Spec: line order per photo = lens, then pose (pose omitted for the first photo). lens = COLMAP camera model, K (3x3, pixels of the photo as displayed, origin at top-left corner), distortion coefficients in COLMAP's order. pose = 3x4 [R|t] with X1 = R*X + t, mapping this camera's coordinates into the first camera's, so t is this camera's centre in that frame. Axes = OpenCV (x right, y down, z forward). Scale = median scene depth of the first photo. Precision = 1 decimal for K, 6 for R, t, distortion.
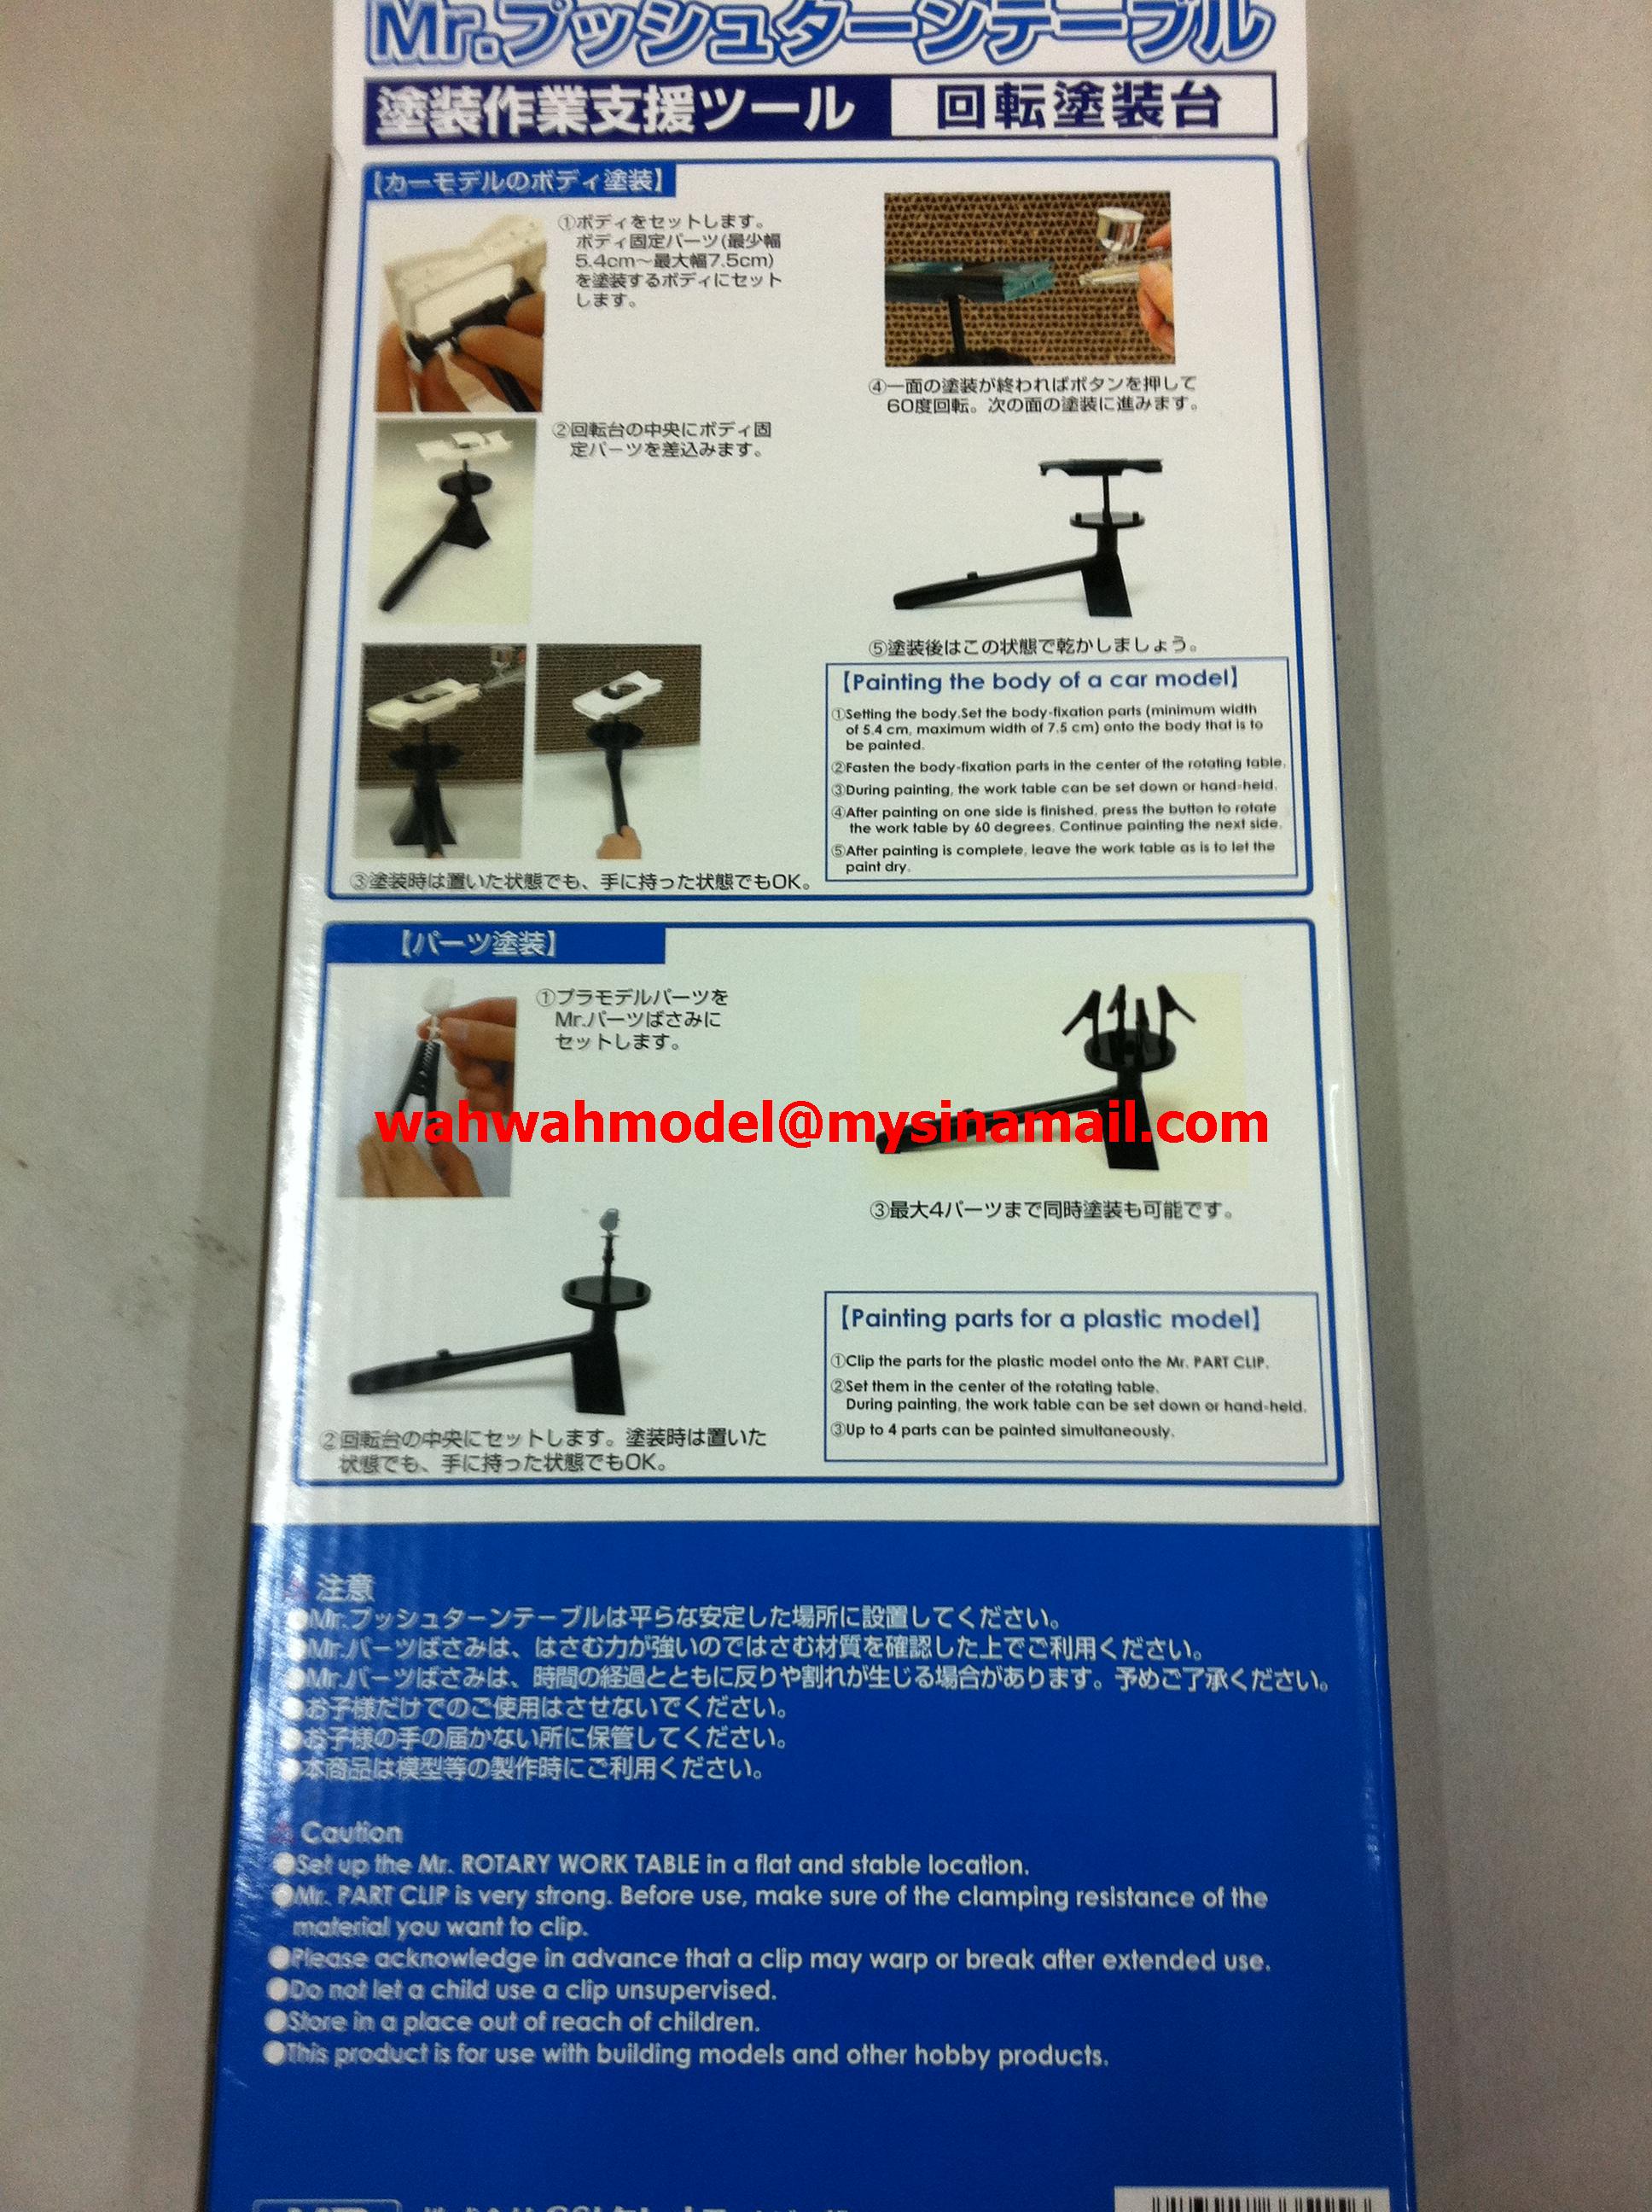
lens RADIAL K [[1896.2, 0, 838.8], [0, 1896.2, 1114.4], [0, 0, 1]] dist [0.064541, -0.020682]
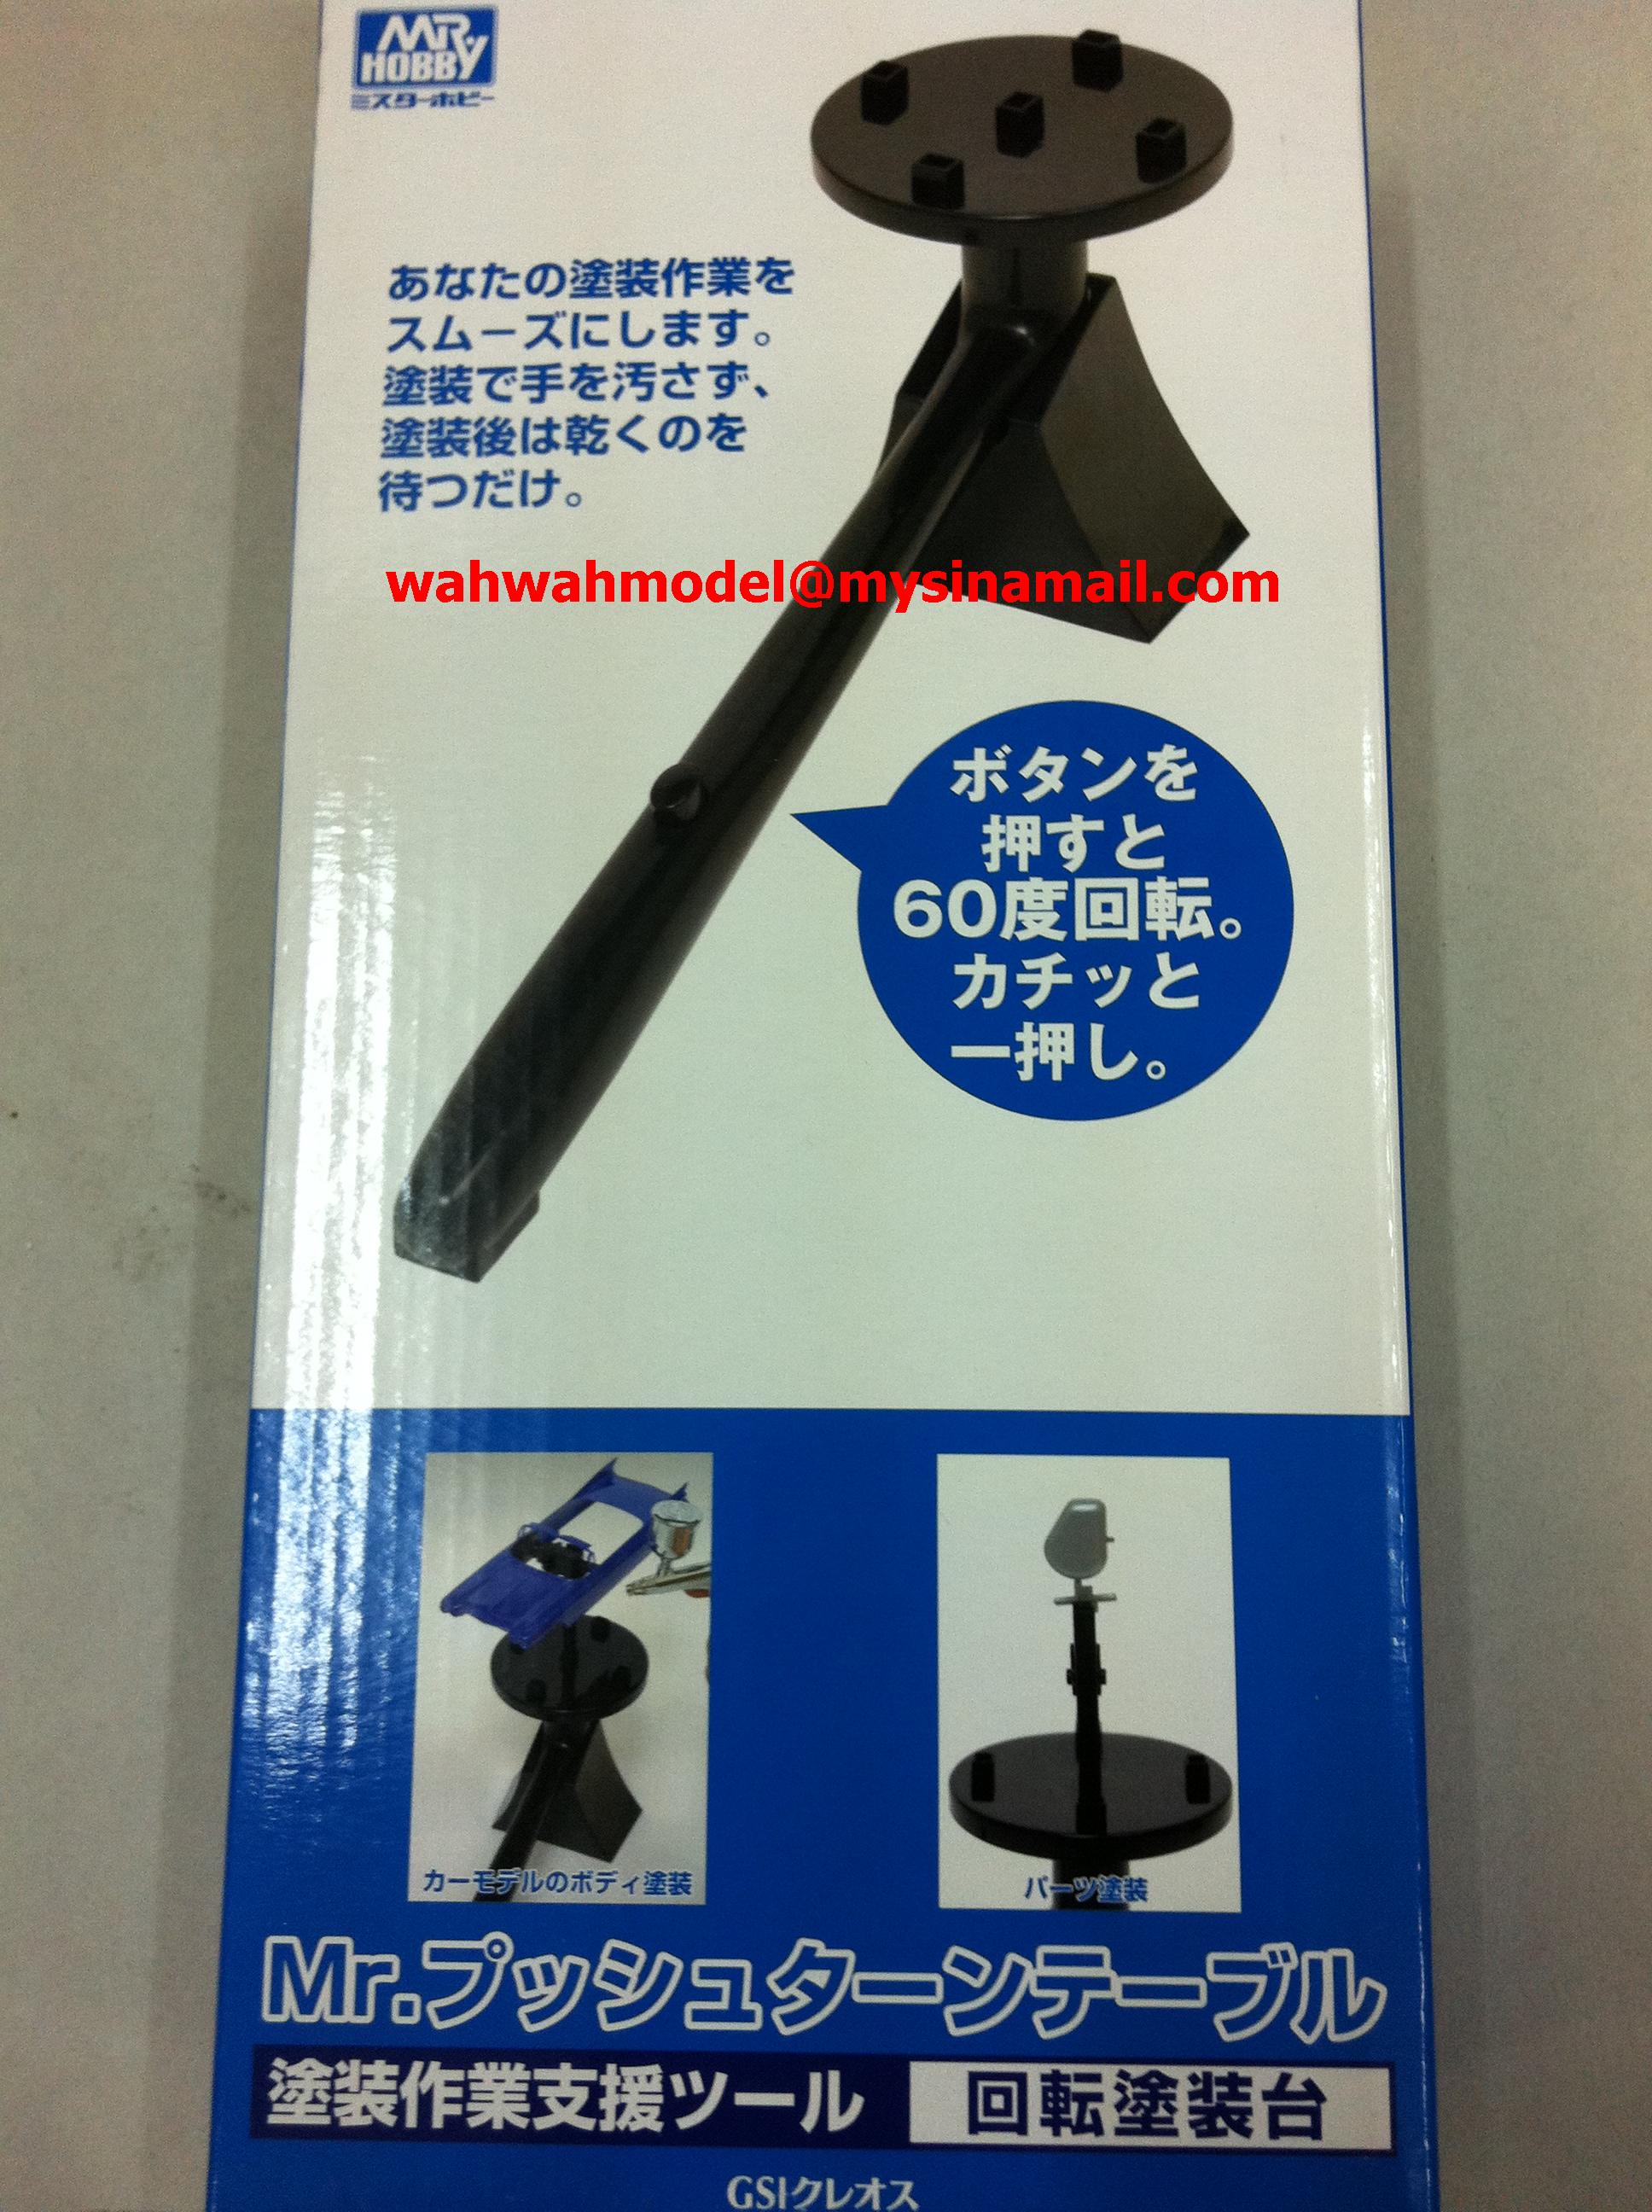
lens RADIAL K [[1896.2, 0, 815.2], [0, 1896.2, 1097.8], [0, 0, 1]] dist [0.064541, -0.020682]
pose [[0.999888, 0.006366, -0.013535, -0.003778], [-0.005385, 0.997441, 0.071298, -0.991619], [0.013954, -0.071217, 0.997363, 0.233217]]
